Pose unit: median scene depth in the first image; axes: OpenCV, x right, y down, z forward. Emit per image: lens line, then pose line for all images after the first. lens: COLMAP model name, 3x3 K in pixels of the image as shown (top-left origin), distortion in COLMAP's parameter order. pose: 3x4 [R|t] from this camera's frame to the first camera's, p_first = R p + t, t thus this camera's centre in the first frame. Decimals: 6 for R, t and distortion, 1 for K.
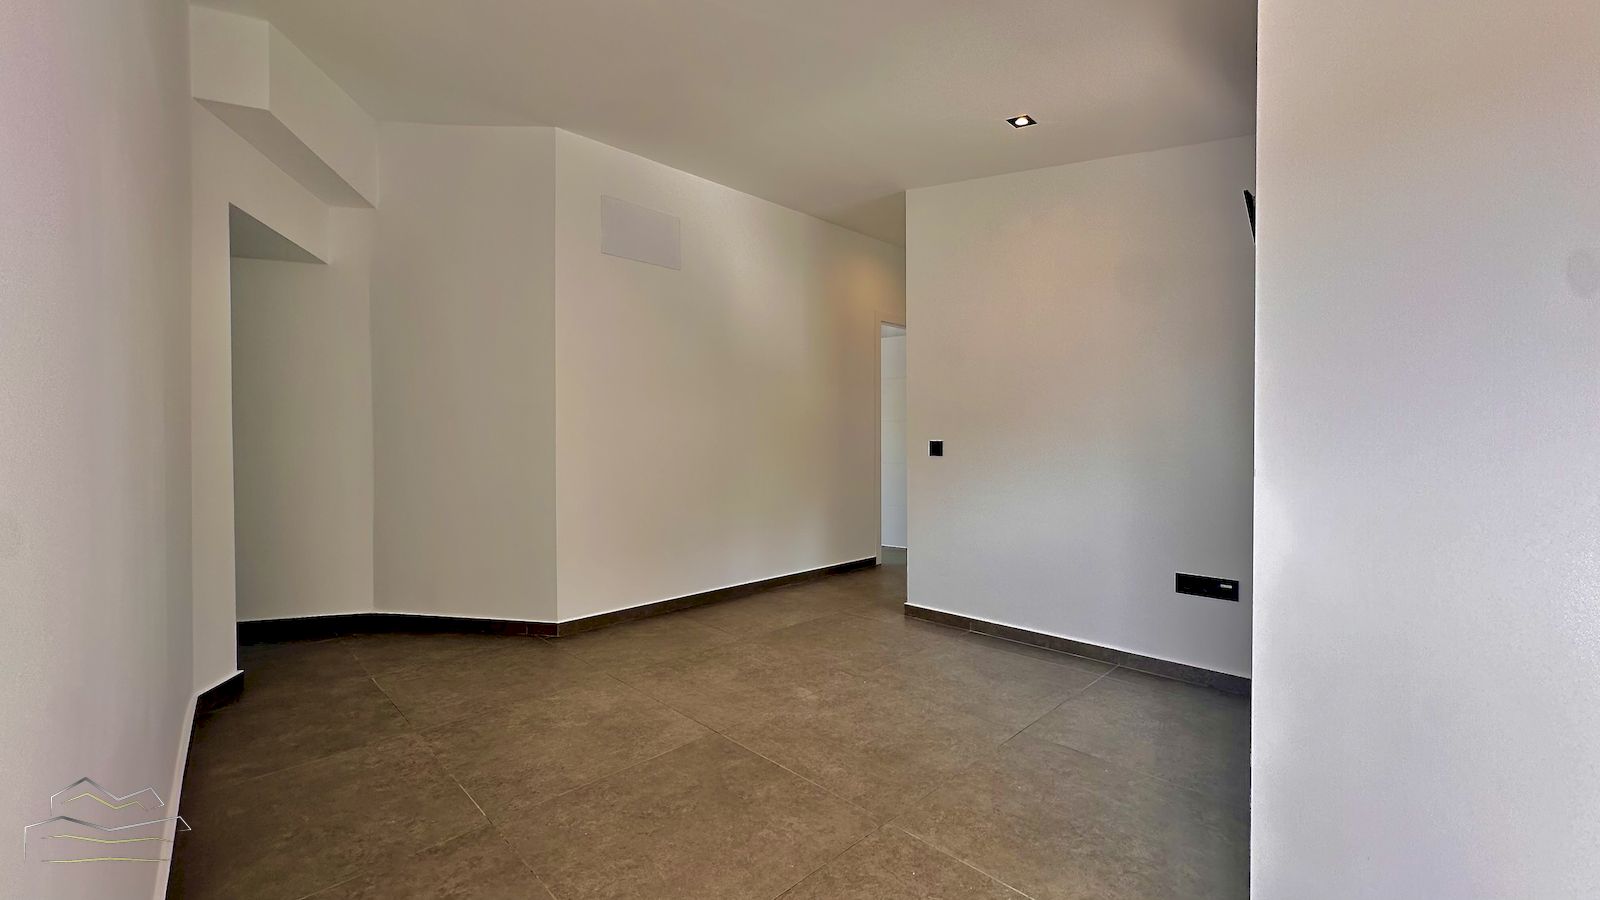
lens RADIAL K [[653.0, 0, 801.4], [0, 653.0, 448.1], [0, 0, 1]] dist [0.000728, 0.000318]
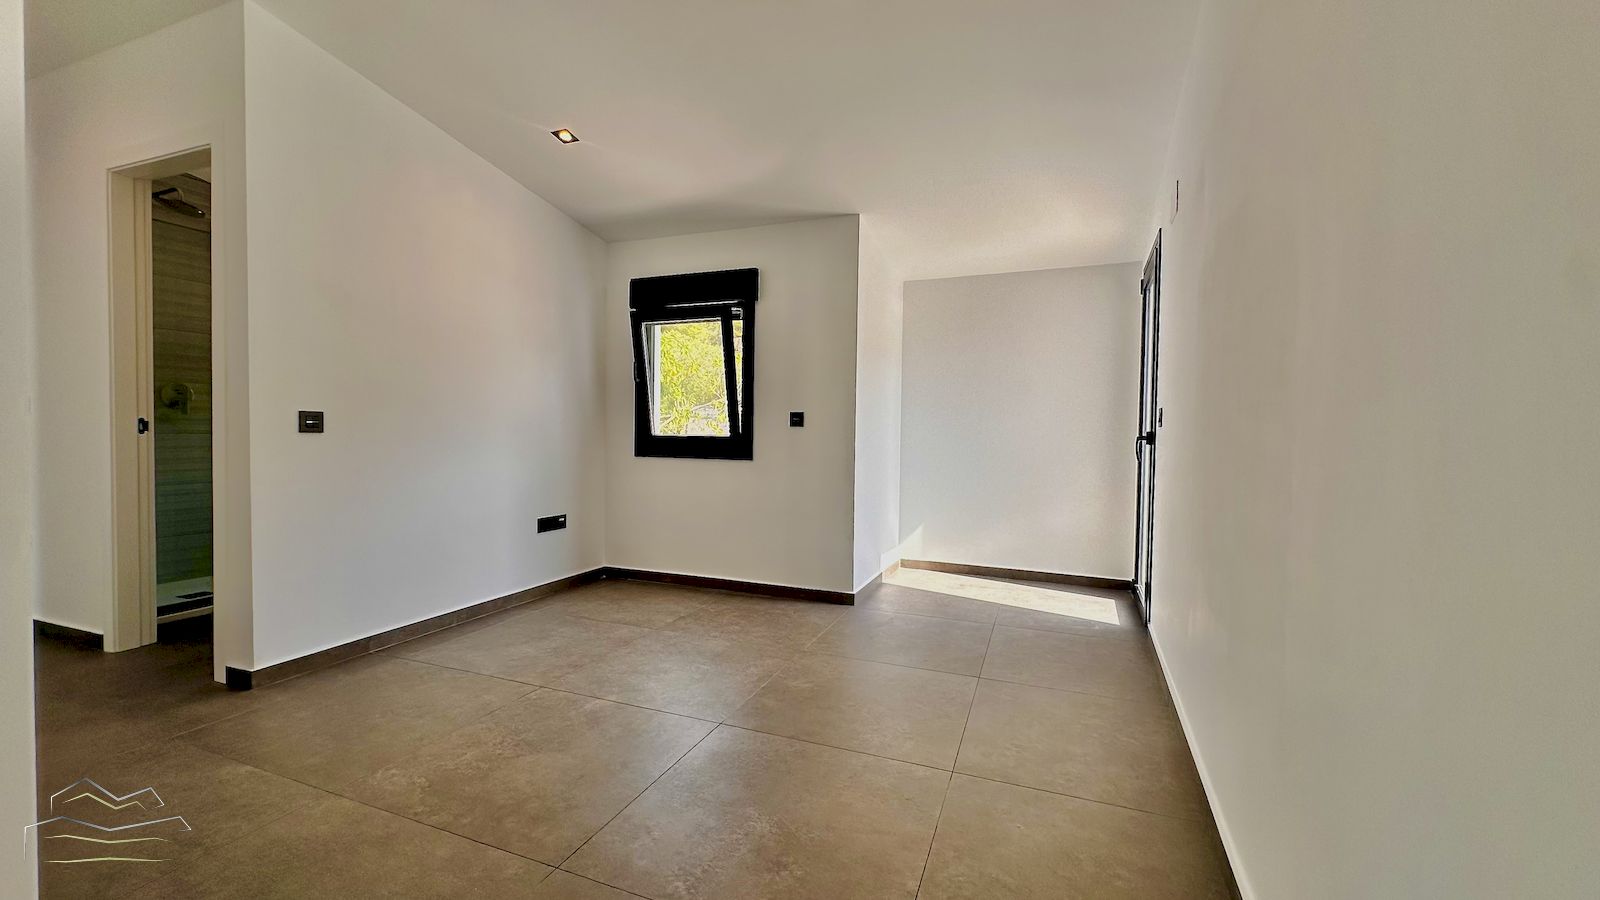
lens RADIAL K [[653.0, 0, 801.4], [0, 653.0, 448.1], [0, 0, 1]] dist [0.000728, 0.000318]
pose [[-0.436261, -0.021497, 0.899563, -0.867618], [0.000223, 0.999712, 0.023998, 0.015287], [-0.899820, 0.010670, -0.436130, 1.111264]]
